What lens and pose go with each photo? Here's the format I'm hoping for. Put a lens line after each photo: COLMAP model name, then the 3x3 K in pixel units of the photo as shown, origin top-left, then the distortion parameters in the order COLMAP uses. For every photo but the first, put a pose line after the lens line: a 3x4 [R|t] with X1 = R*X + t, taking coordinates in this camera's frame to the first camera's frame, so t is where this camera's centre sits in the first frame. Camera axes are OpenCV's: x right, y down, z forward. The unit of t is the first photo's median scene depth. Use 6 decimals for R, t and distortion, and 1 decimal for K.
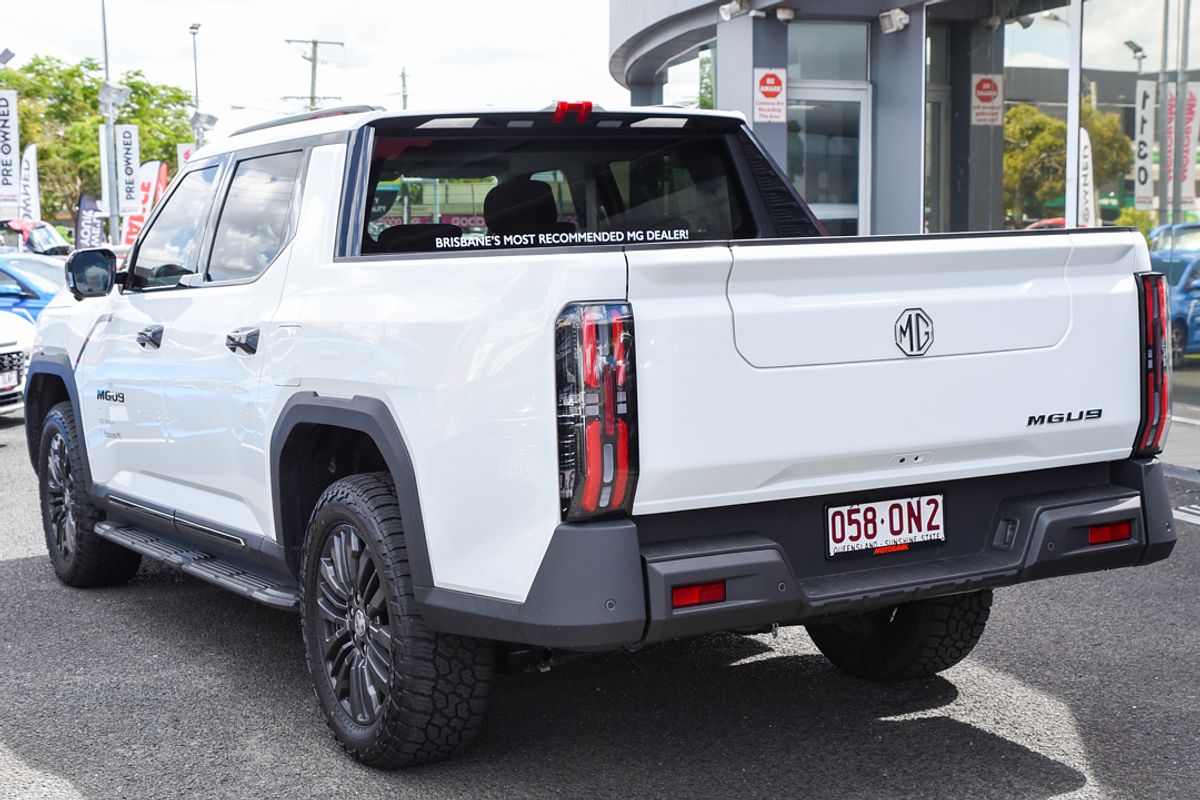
lens RADIAL K [[1435.3, 0, 601.9], [0, 1435.3, 400.9], [0, 0, 1]] dist [-0.042199, 0.000000]
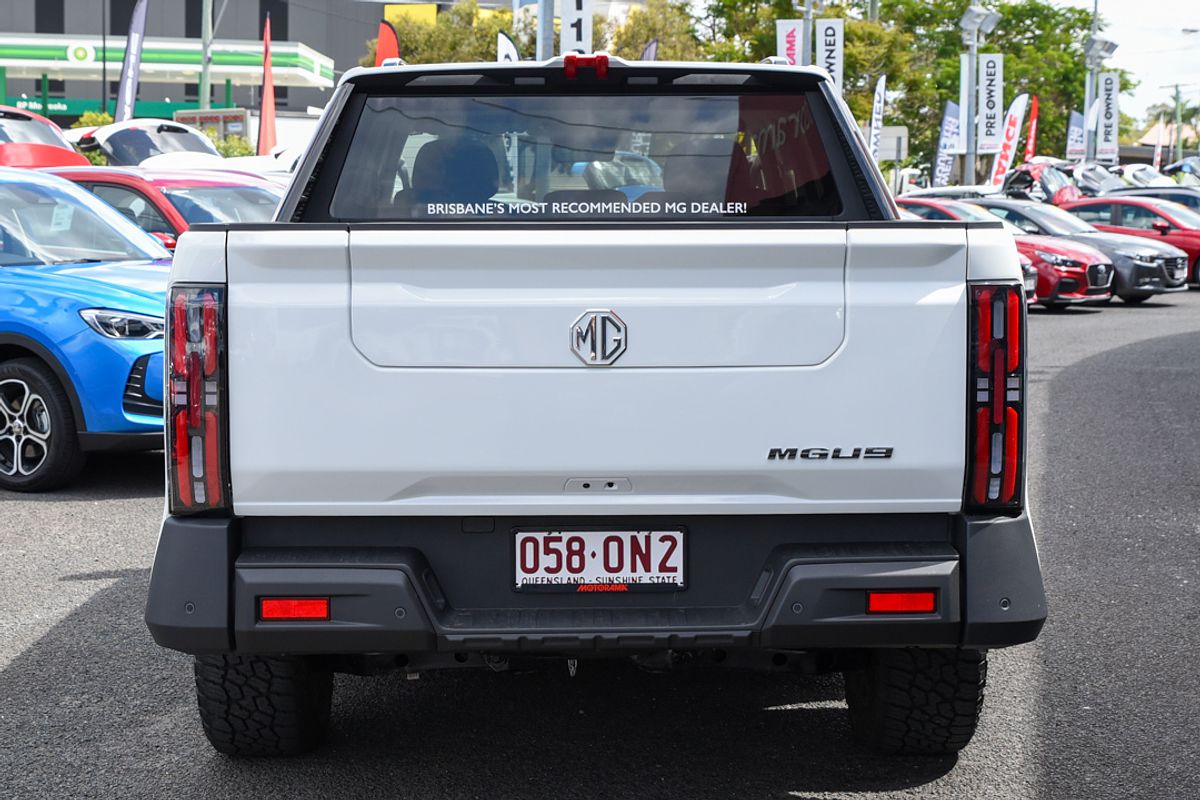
lens RADIAL K [[1595.4, 0, 599.5], [0, 1595.4, 399.7], [0, 0, 1]] dist [-0.024233, 0.000000]
pose [[0.931980, 0.076951, -0.354248, 0.526982], [-0.070539, 0.997027, 0.030999, -0.038442], [0.355581, -0.003902, 0.934637, 0.104425]]
